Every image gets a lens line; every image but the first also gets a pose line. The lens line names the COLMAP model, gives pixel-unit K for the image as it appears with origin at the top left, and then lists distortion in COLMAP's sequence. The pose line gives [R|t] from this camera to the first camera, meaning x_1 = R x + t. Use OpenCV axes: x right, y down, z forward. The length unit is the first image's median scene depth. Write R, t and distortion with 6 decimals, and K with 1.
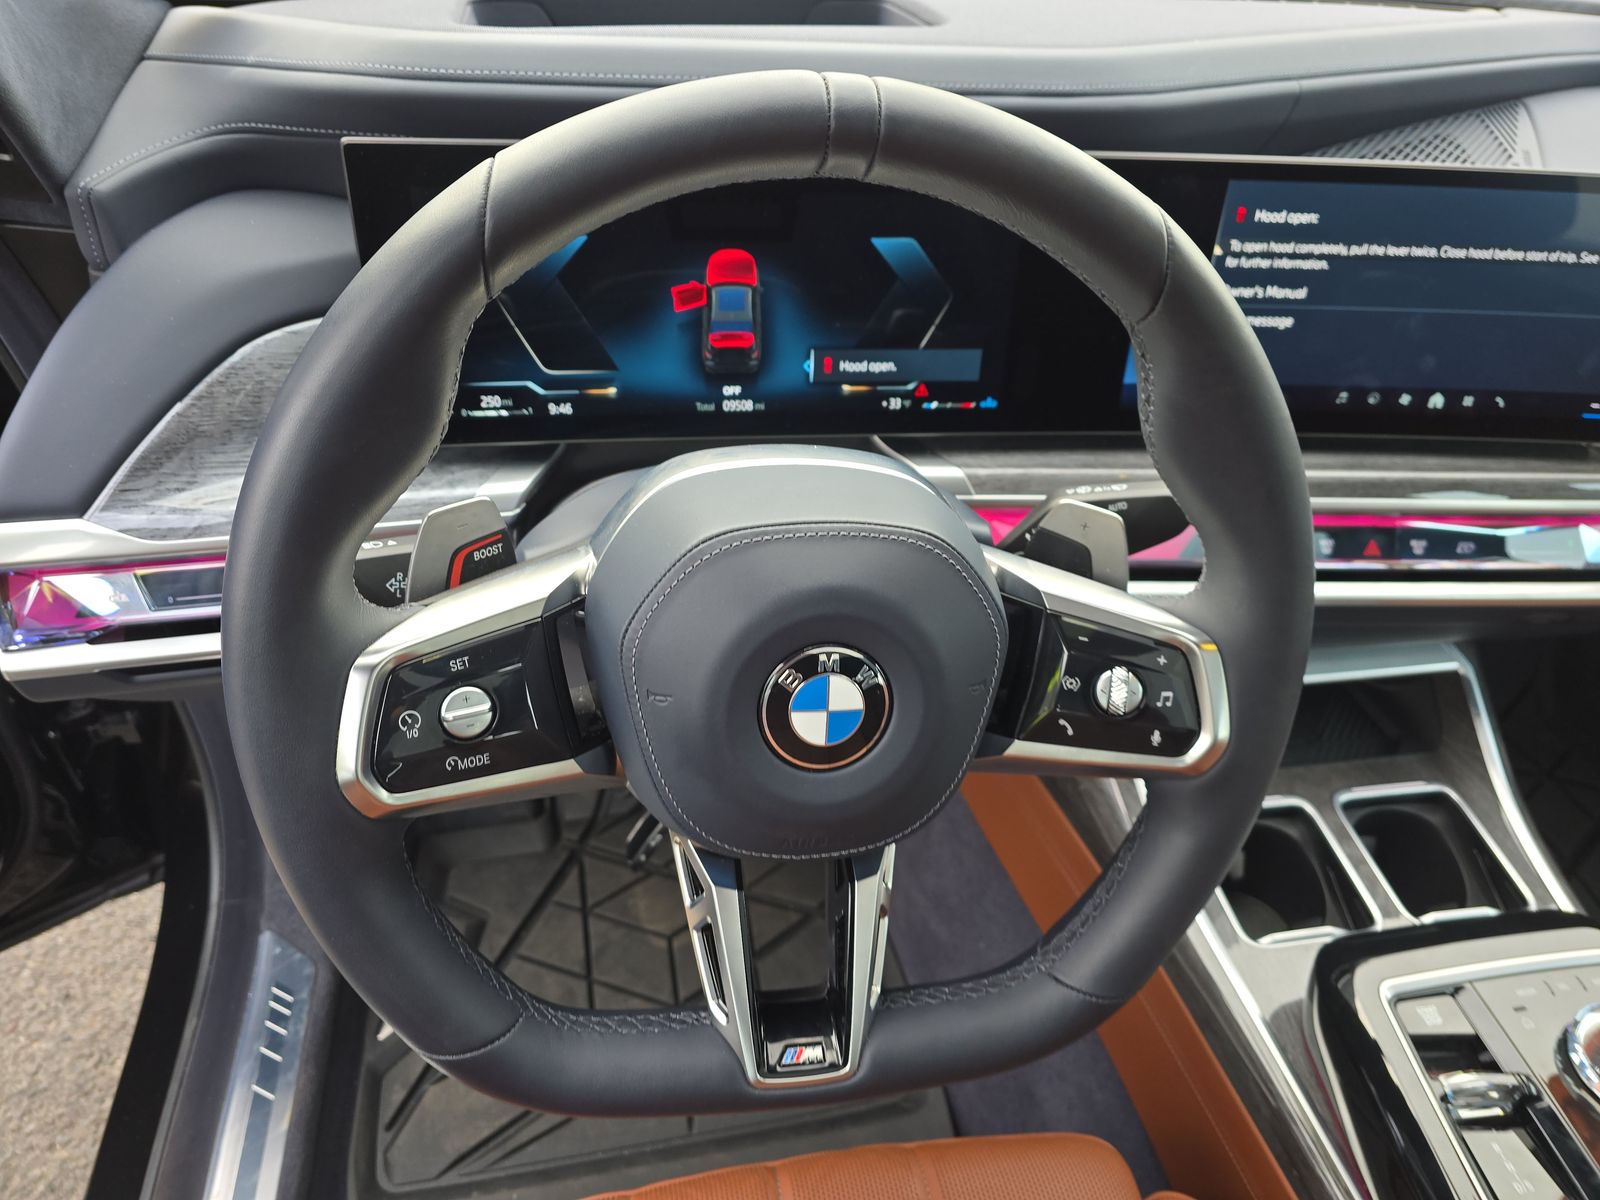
lens RADIAL K [[1075.6, 0, 796.3], [0, 1075.6, 598.1], [0, 0, 1]] dist [0.041000, -0.023702]
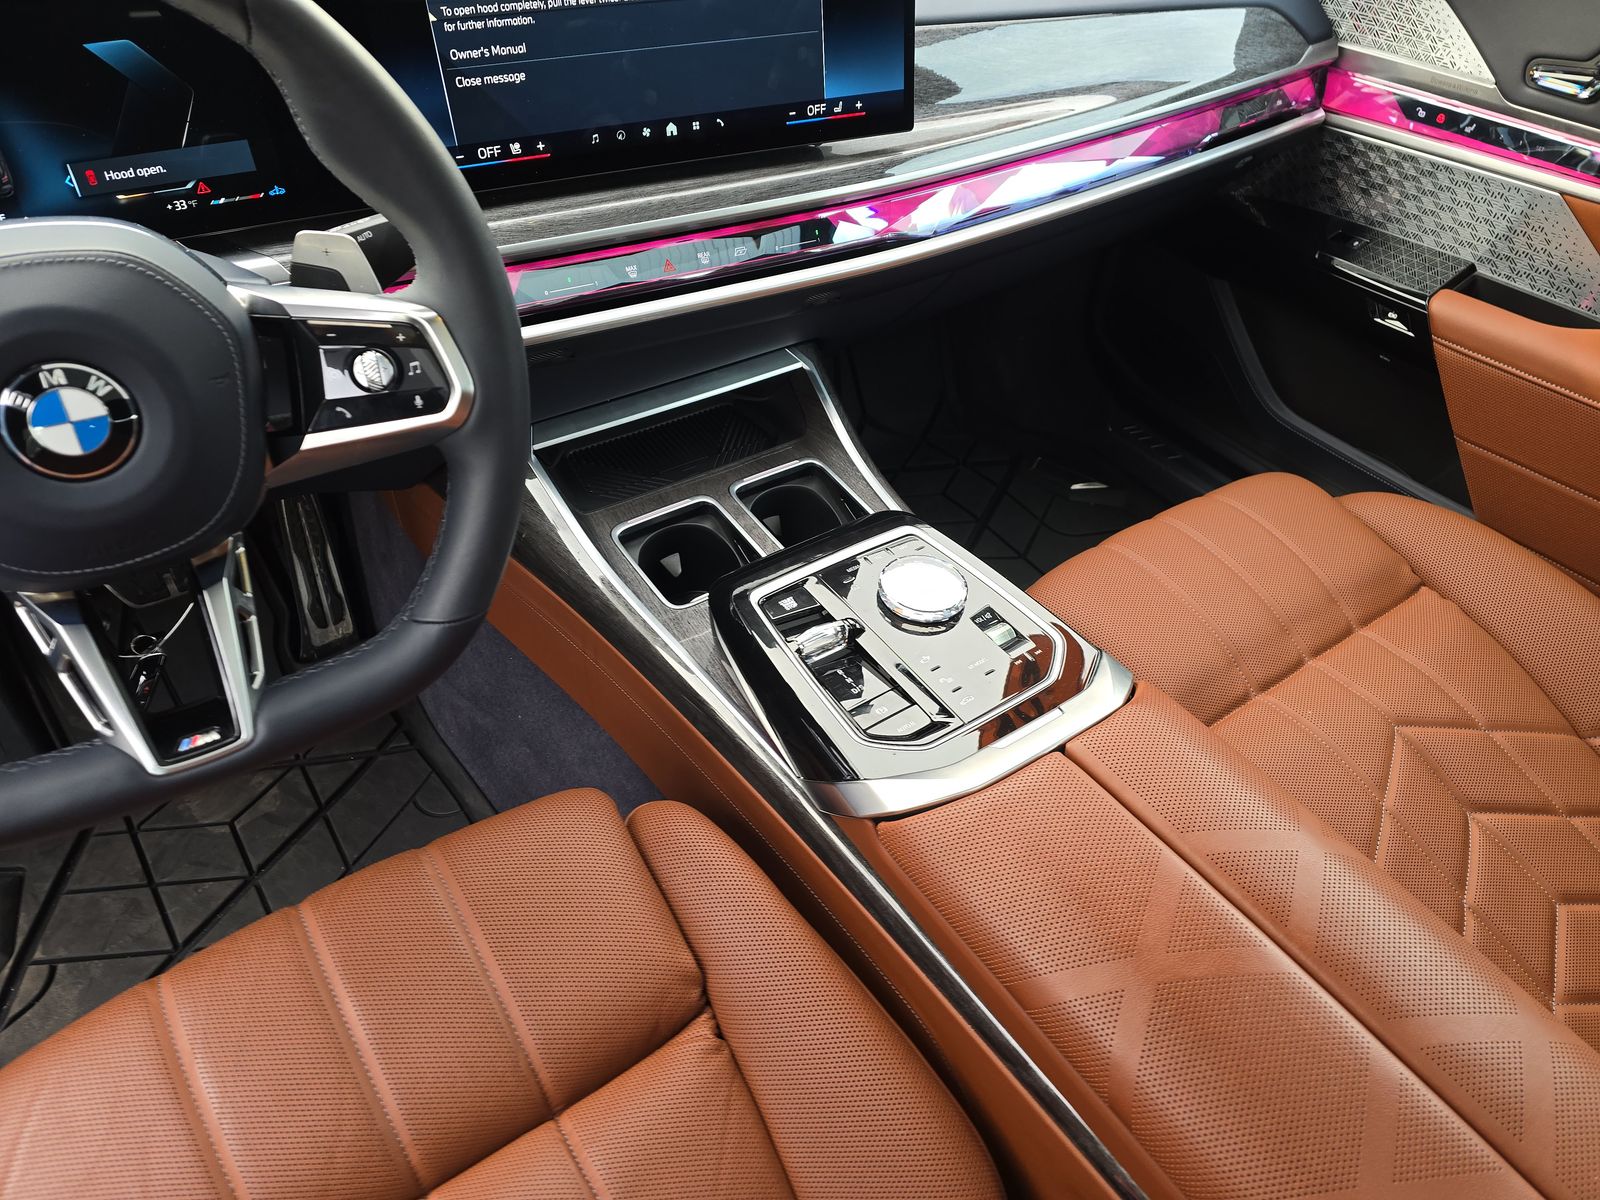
lens RADIAL K [[1075.6, 0, 800.8], [0, 1075.6, 610.8], [0, 0, 1]] dist [0.041000, -0.023702]
pose [[0.908426, -0.295896, 0.295308, 0.215815], [0.268874, 0.954463, 0.129253, 0.230570], [-0.320106, -0.038016, 0.946619, -0.232229]]
